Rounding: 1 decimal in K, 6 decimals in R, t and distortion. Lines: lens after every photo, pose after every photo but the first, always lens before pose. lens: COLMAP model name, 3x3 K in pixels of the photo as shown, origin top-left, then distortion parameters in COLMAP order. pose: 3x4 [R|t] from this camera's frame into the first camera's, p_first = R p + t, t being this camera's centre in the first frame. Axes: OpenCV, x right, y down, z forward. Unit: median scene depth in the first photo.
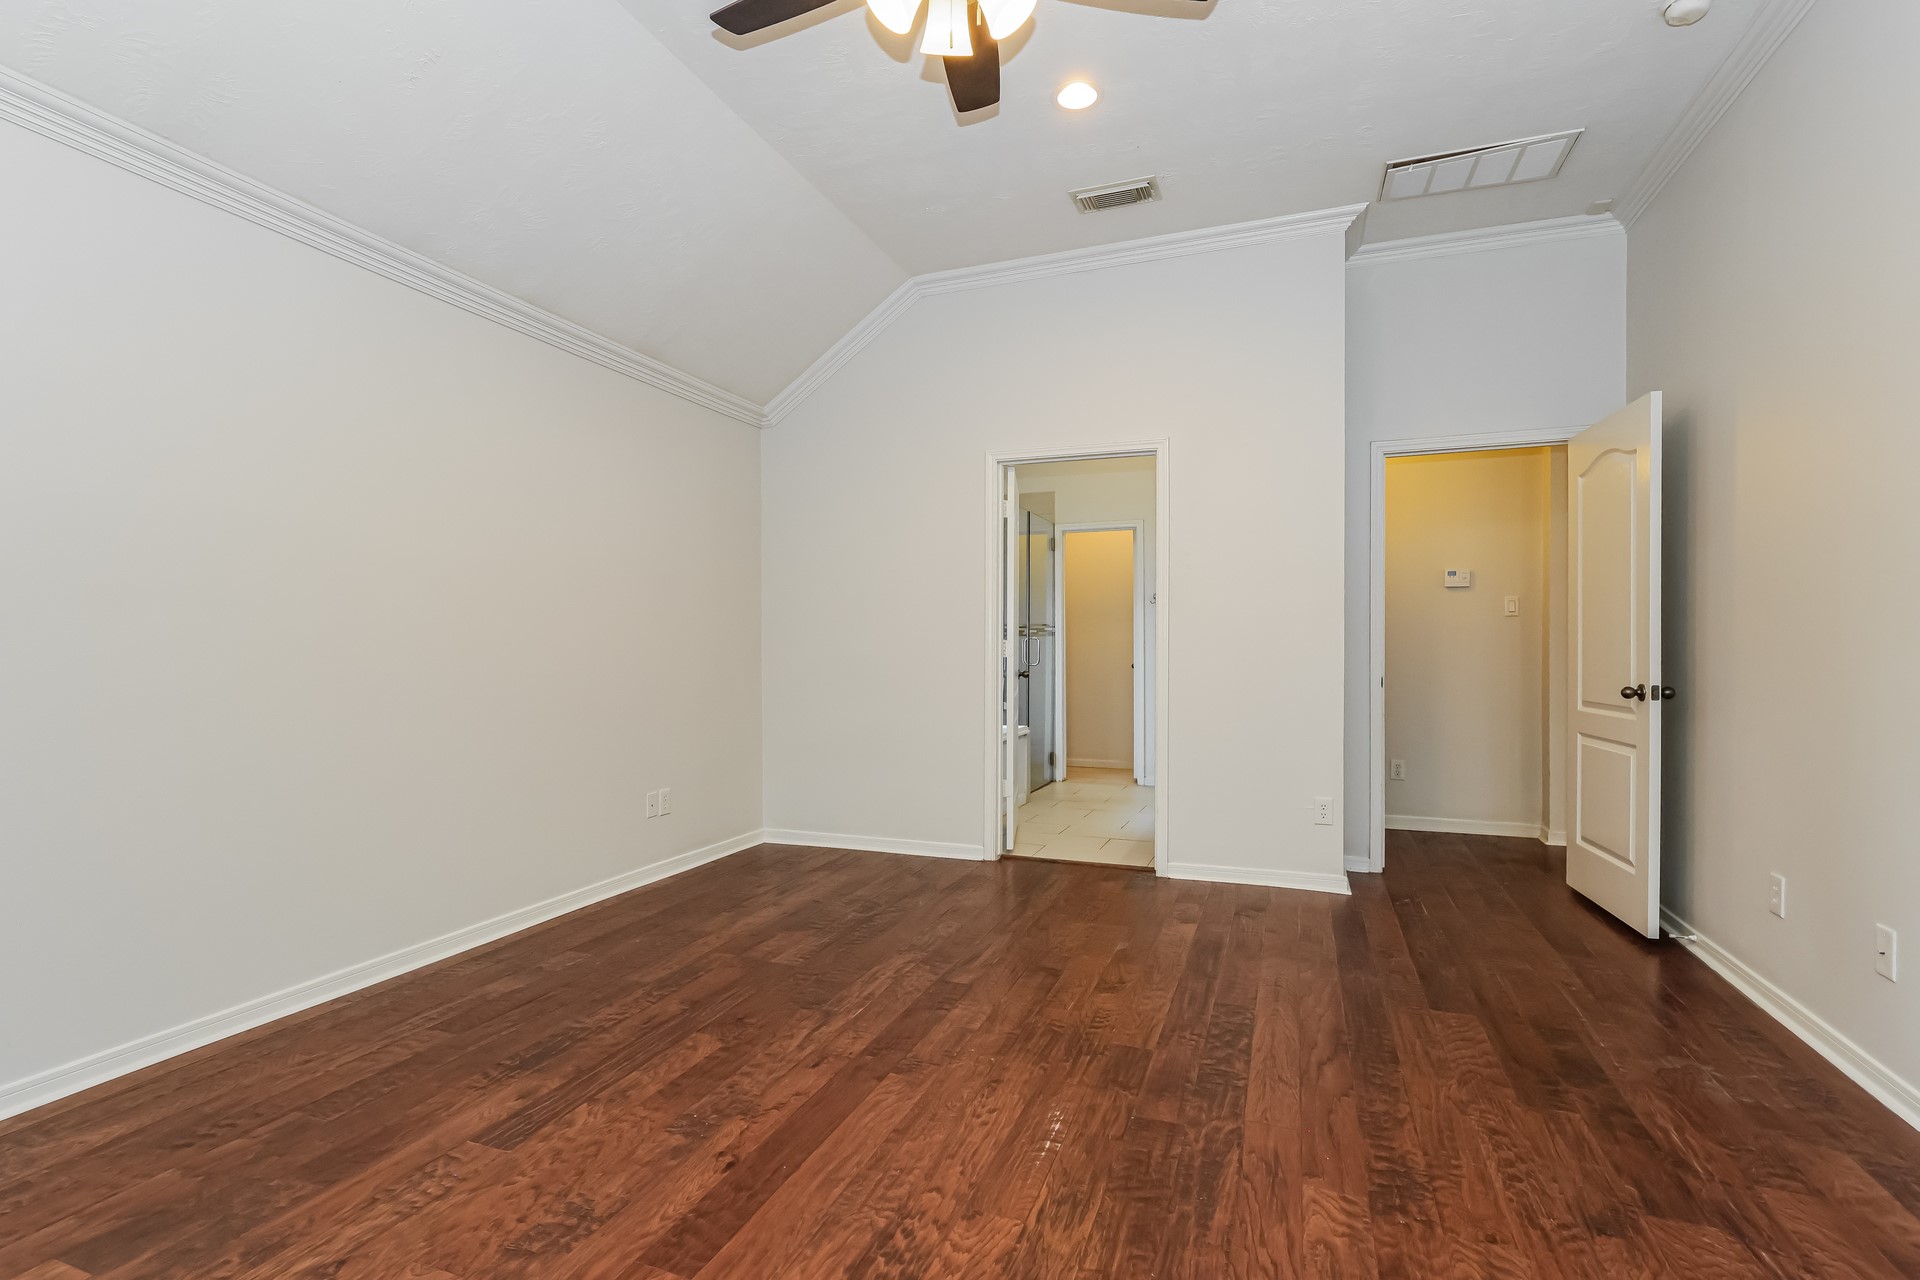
lens RADIAL K [[902.5, 0, 961.3], [0, 902.5, 640.2], [0, 0, 1]] dist [-0.002249, 0.001311]
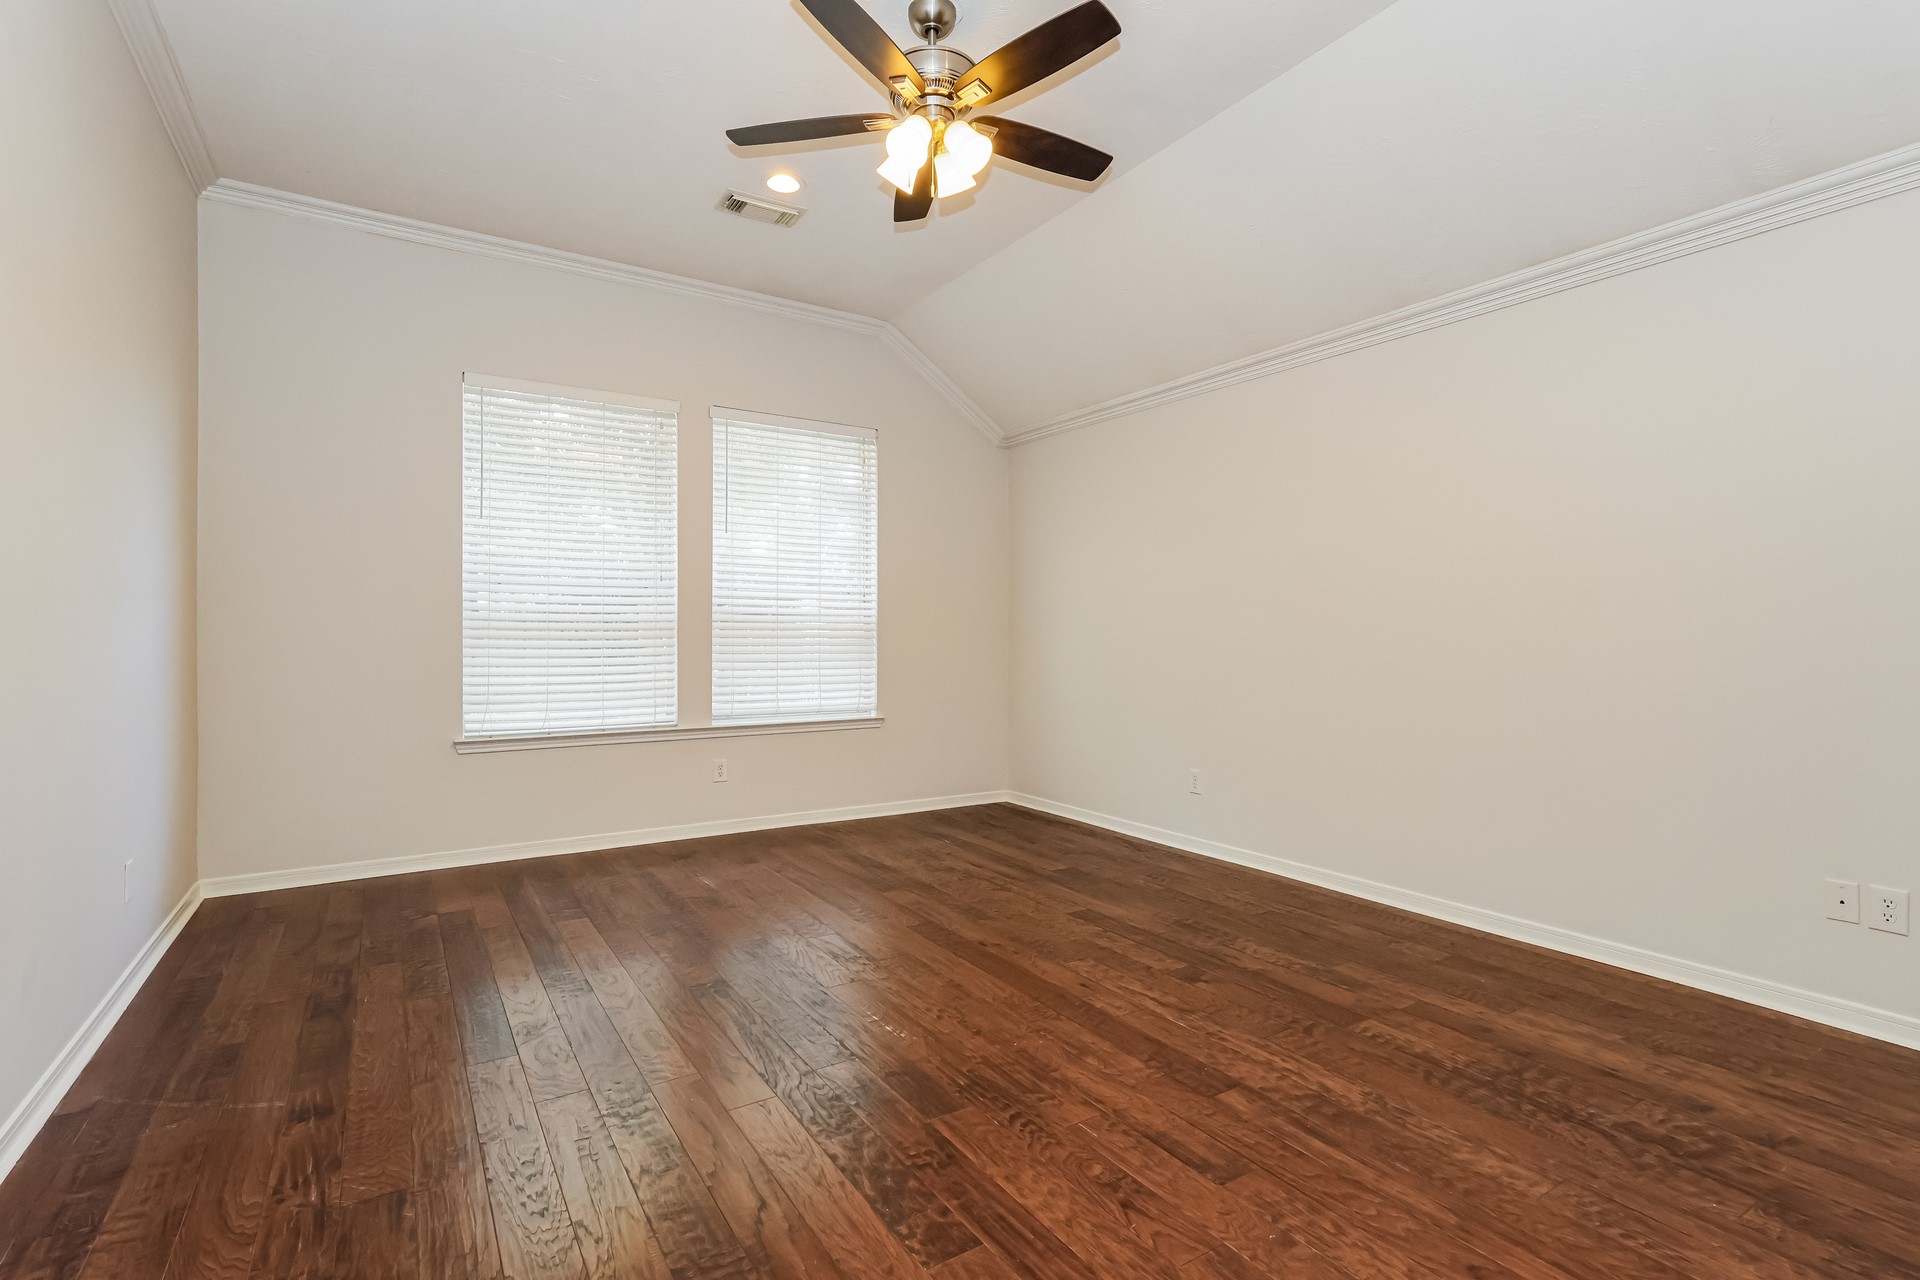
lens RADIAL K [[902.5, 0, 954.0], [0, 902.5, 640.0], [0, 0, 1]] dist [-0.002249, 0.001311]
pose [[-0.606901, 0.000510, -0.794777, 0.807544], [0.001160, 0.999999, -0.000244, 0.008424], [0.794776, -0.001070, -0.606901, 1.428096]]
